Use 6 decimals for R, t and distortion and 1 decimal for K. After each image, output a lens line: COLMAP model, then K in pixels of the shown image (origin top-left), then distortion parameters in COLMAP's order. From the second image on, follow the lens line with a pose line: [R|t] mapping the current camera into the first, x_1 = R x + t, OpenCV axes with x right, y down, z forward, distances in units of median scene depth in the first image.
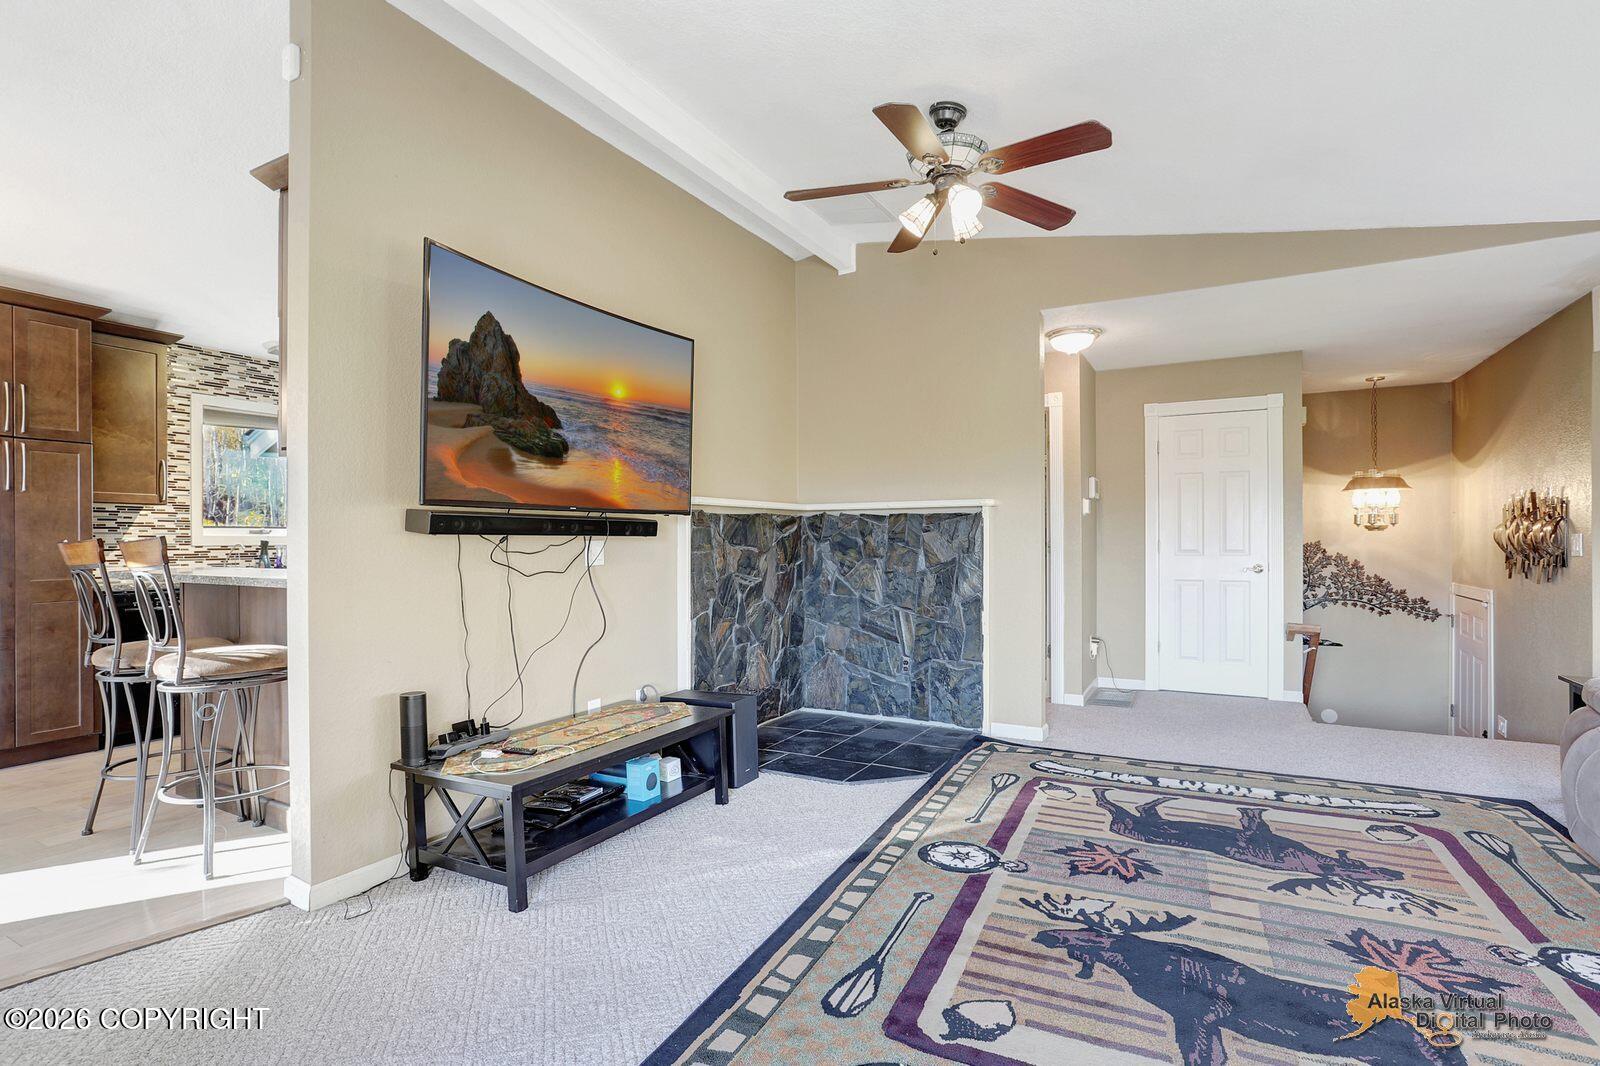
lens RADIAL K [[775.8, 0, 799.3], [0, 775.8, 539.0], [0, 0, 1]] dist [-0.047444, 0.028868]
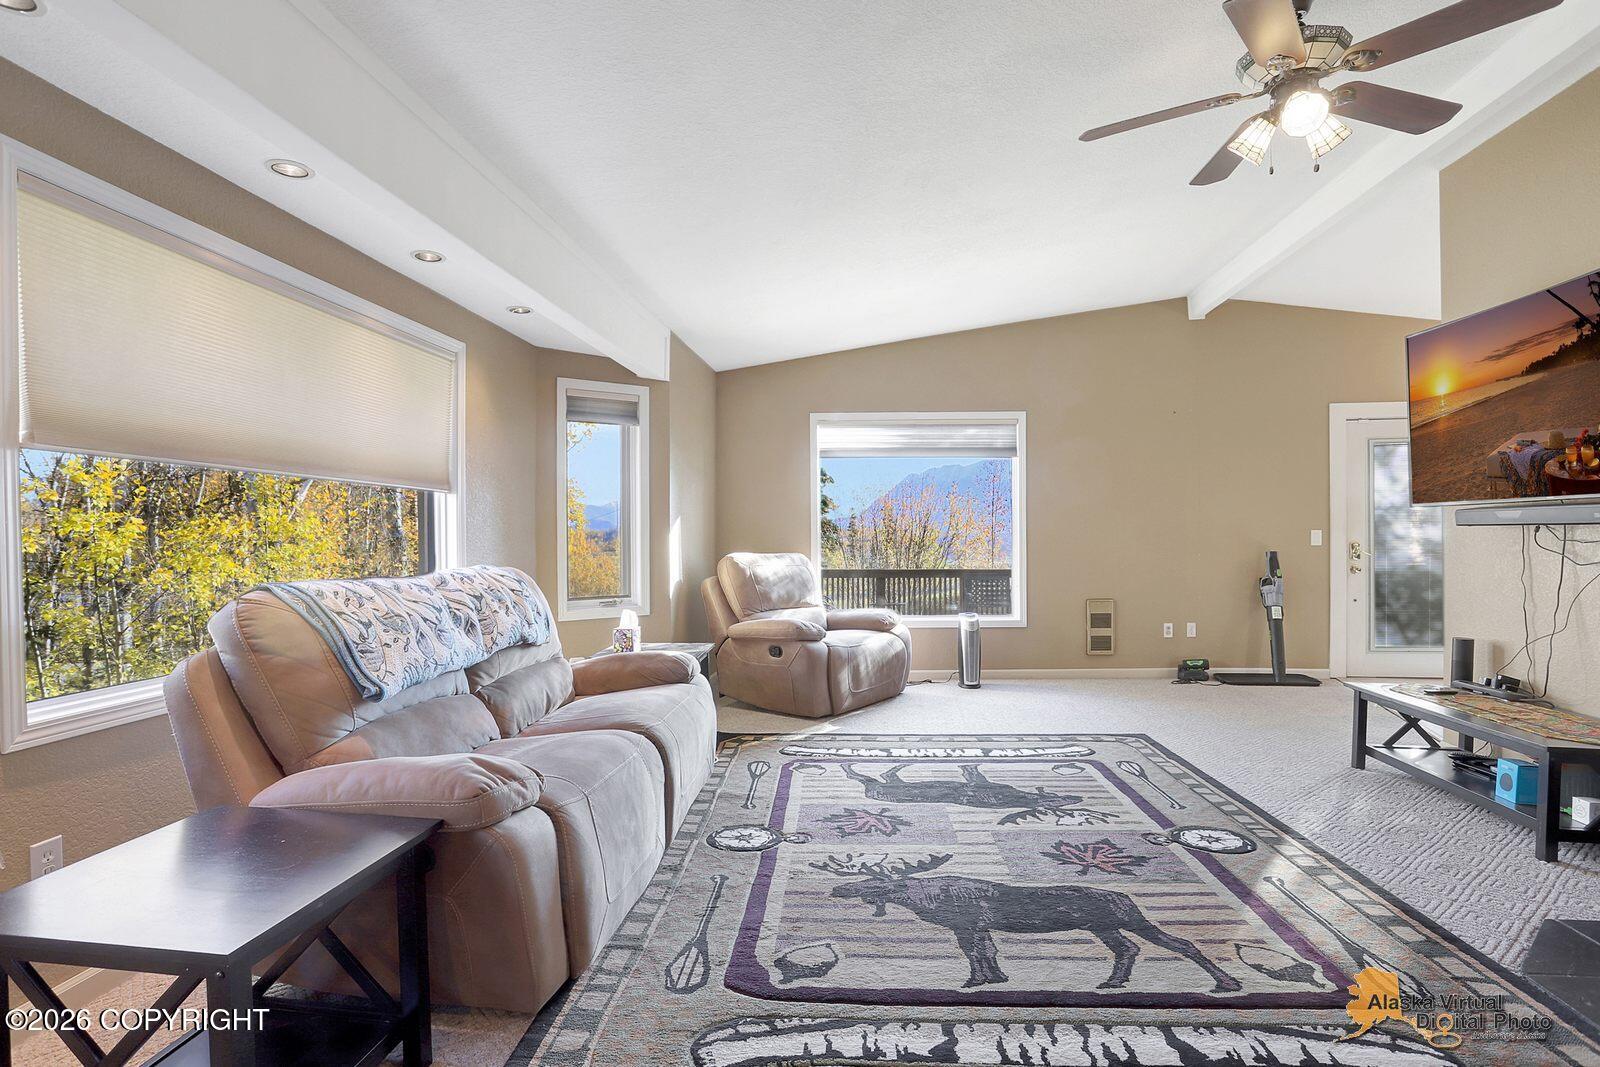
lens RADIAL K [[789.3, 0, 805.5], [0, 789.3, 539.5], [0, 0, 1]] dist [-0.056202, 0.037475]
pose [[-0.921643, 0.010732, -0.387890, 0.954900], [0.009930, 0.999942, 0.004072, -0.000395], [0.387911, -0.000099, -0.921697, 1.503288]]
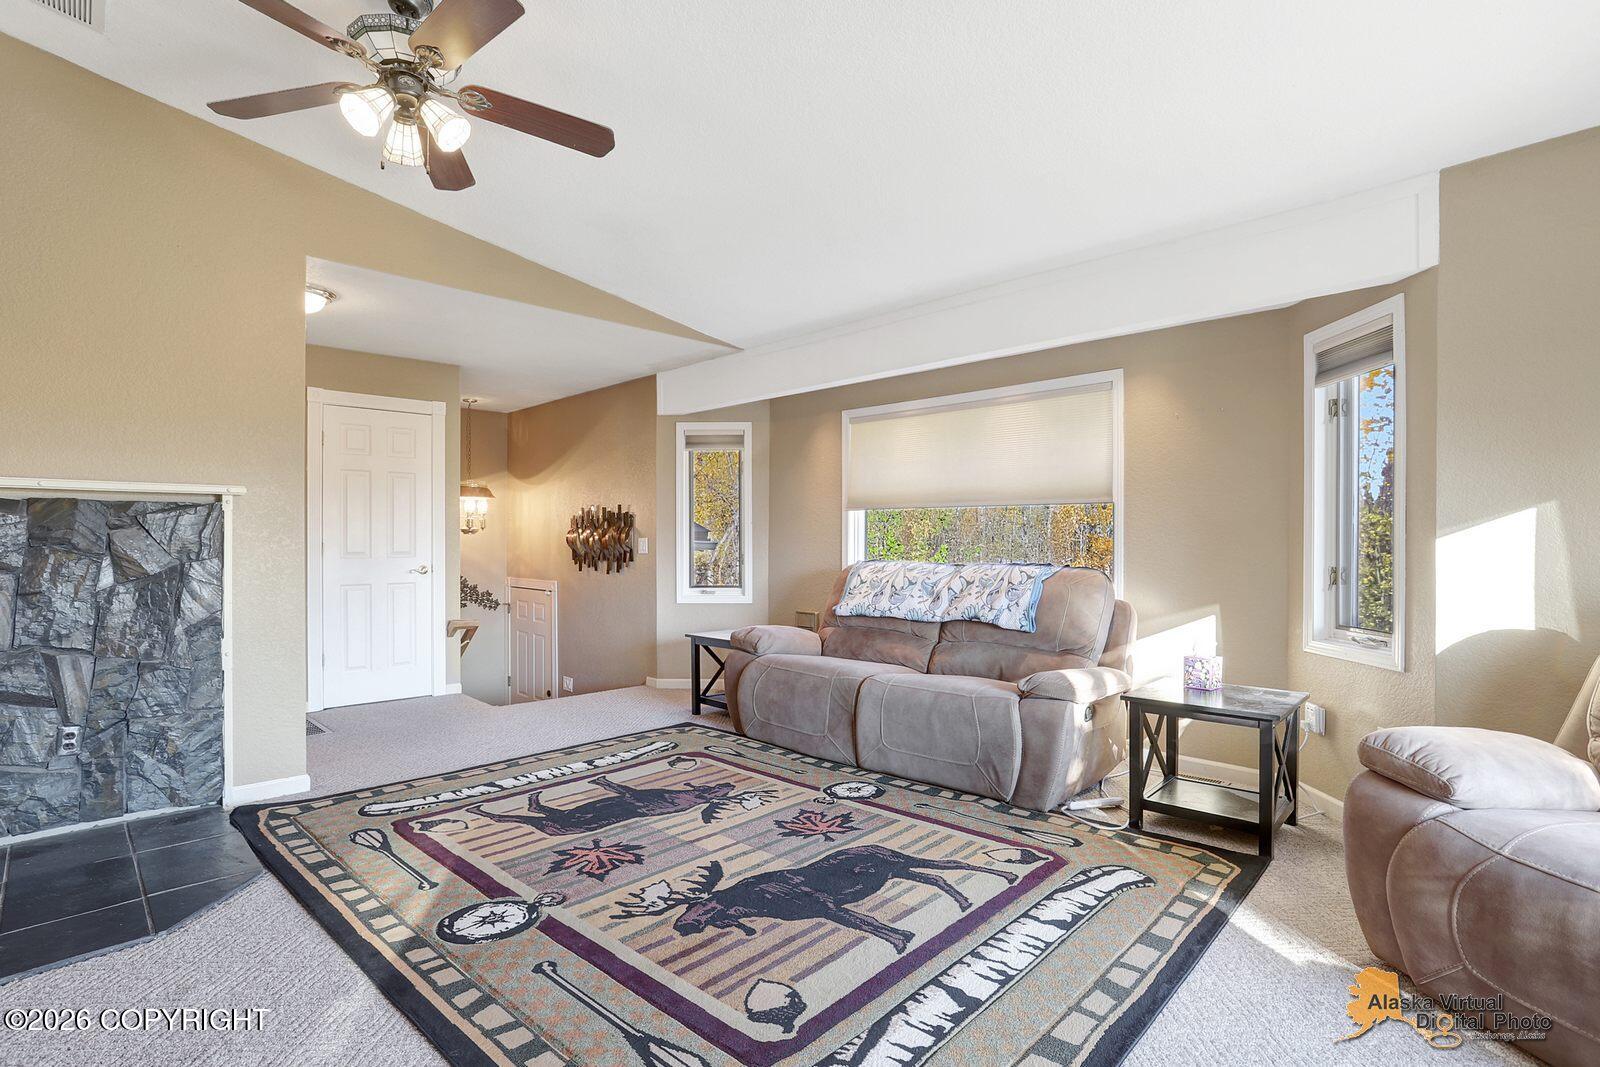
lens RADIAL K [[789.3, 0, 805.5], [0, 789.3, 539.5], [0, 0, 1]] dist [-0.056202, 0.037475]
pose [[0.278774, 0.006528, 0.960334, -0.435361], [-0.004738, 0.999974, -0.005422, 0.002950], [-0.960345, -0.003038, 0.278798, 0.377944]]
